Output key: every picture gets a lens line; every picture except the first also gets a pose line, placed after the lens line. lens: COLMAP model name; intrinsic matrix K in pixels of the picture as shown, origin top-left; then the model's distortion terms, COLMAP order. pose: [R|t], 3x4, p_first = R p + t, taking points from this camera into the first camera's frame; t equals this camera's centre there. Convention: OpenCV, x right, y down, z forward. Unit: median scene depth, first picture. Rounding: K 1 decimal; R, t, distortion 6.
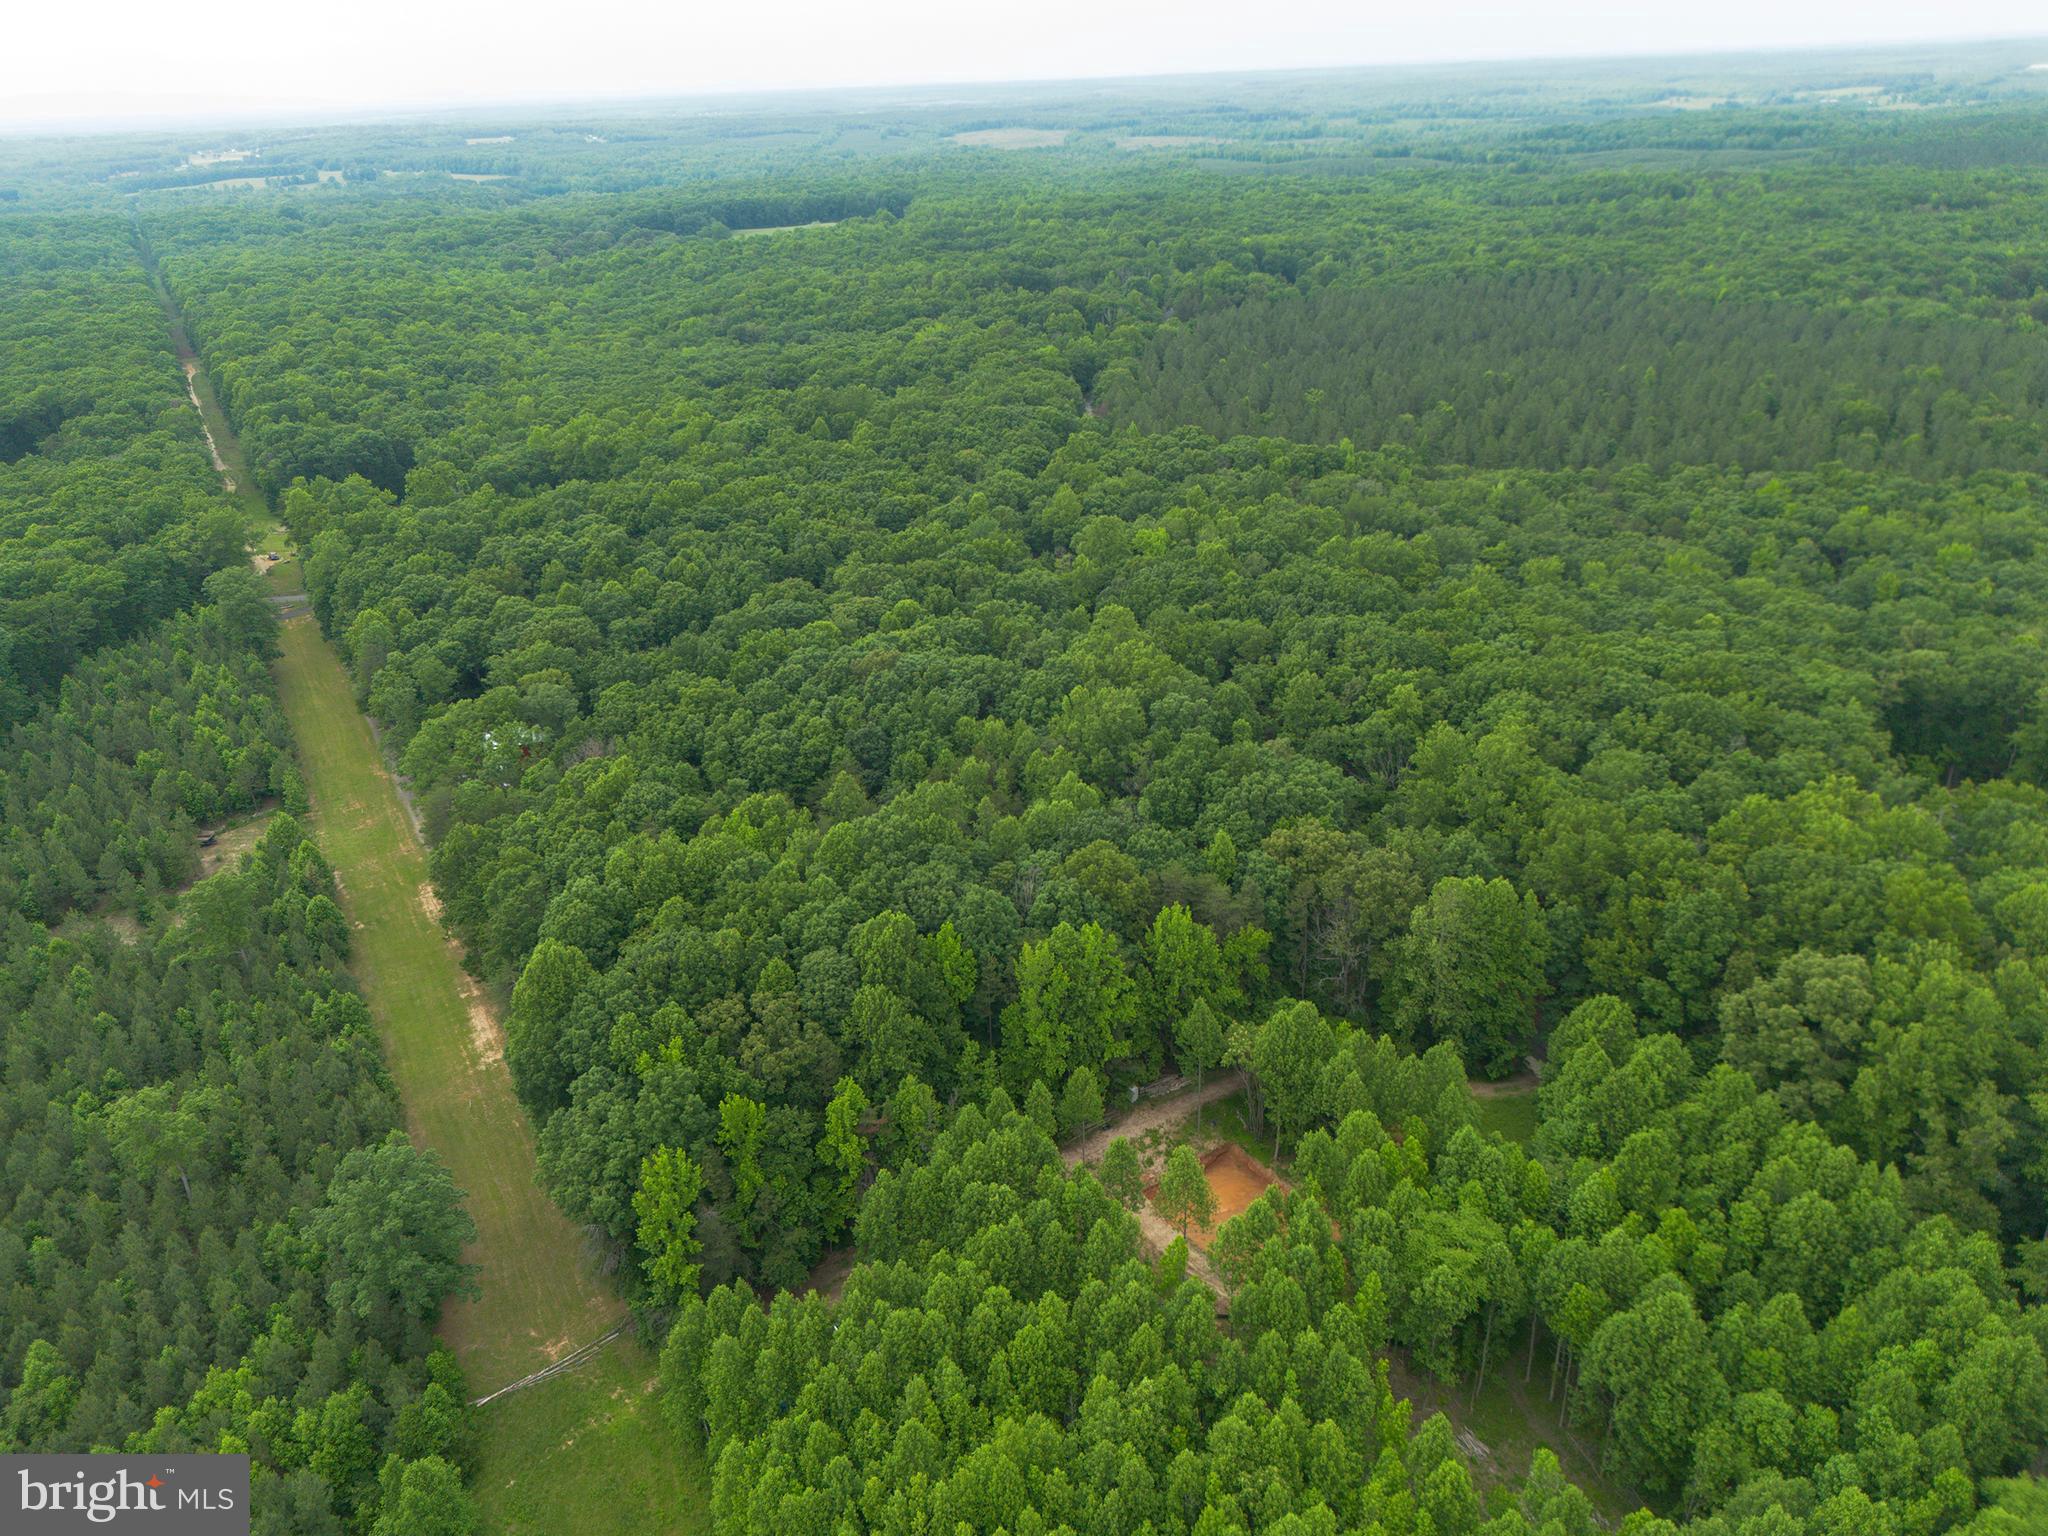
lens RADIAL K [[1447.3, 0, 1021.3], [0, 1447.3, 762.3], [0, 0, 1]] dist [0.060234, -0.057067]
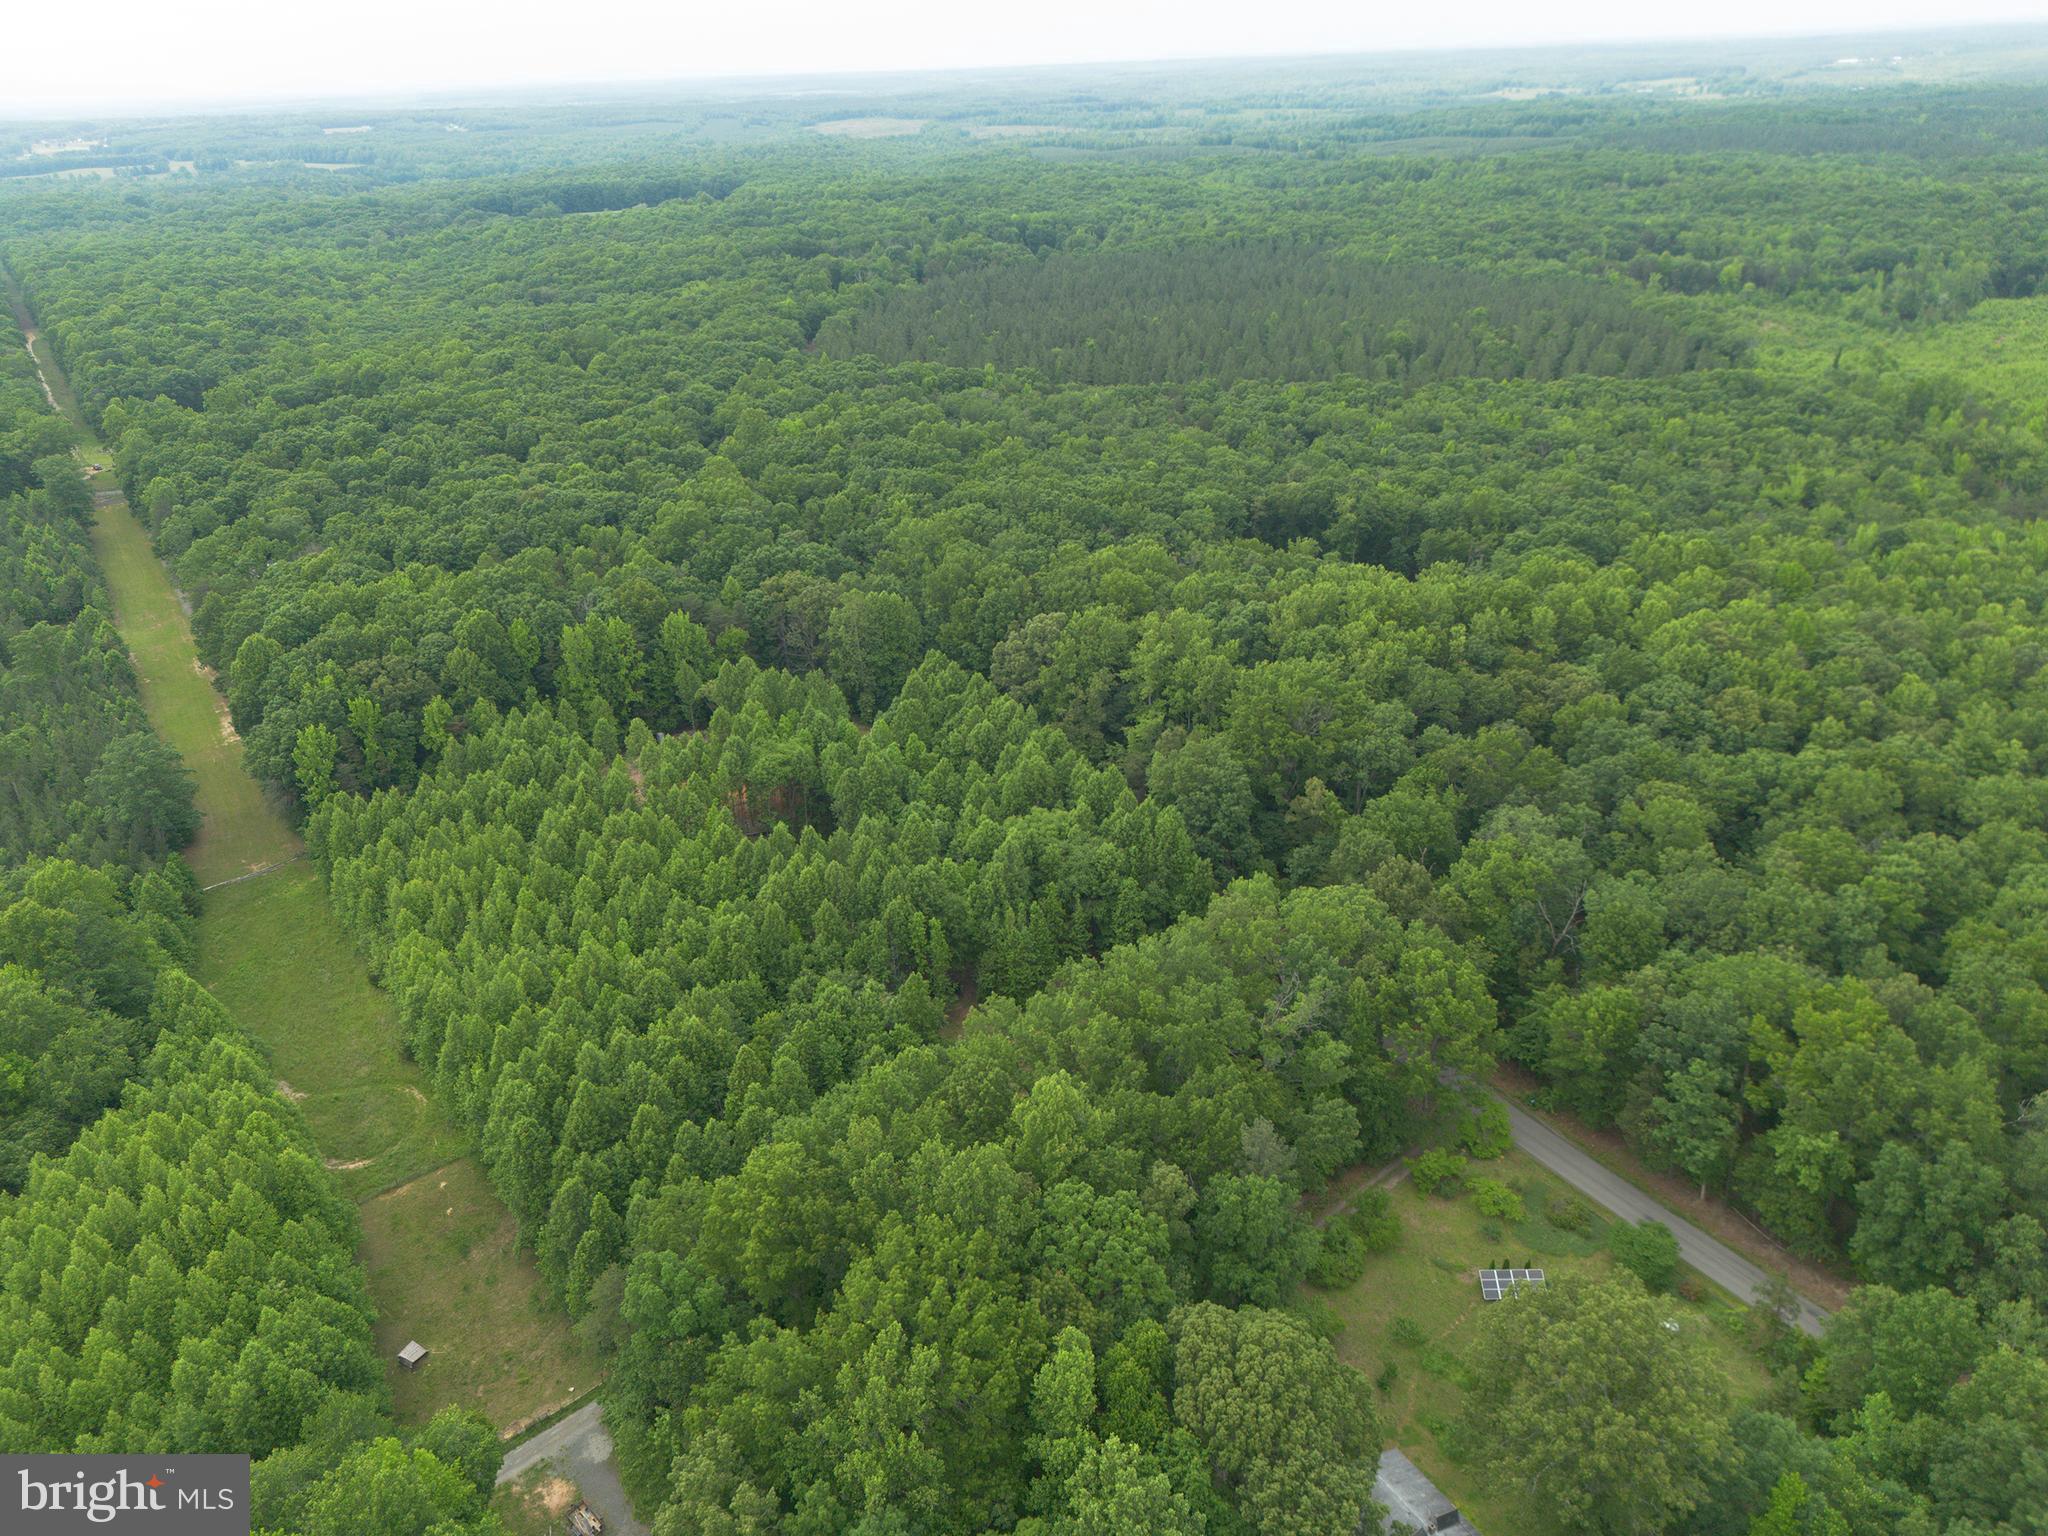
lens RADIAL K [[1438.2, 0, 1021.7], [0, 1438.2, 779.1], [0, 0, 1]] dist [0.061614, -0.054756]
pose [[0.997509, -0.030485, 0.063617, 0.103381], [0.029401, 0.999407, 0.017904, 0.073373], [-0.064125, -0.015989, 0.997814, -0.160156]]
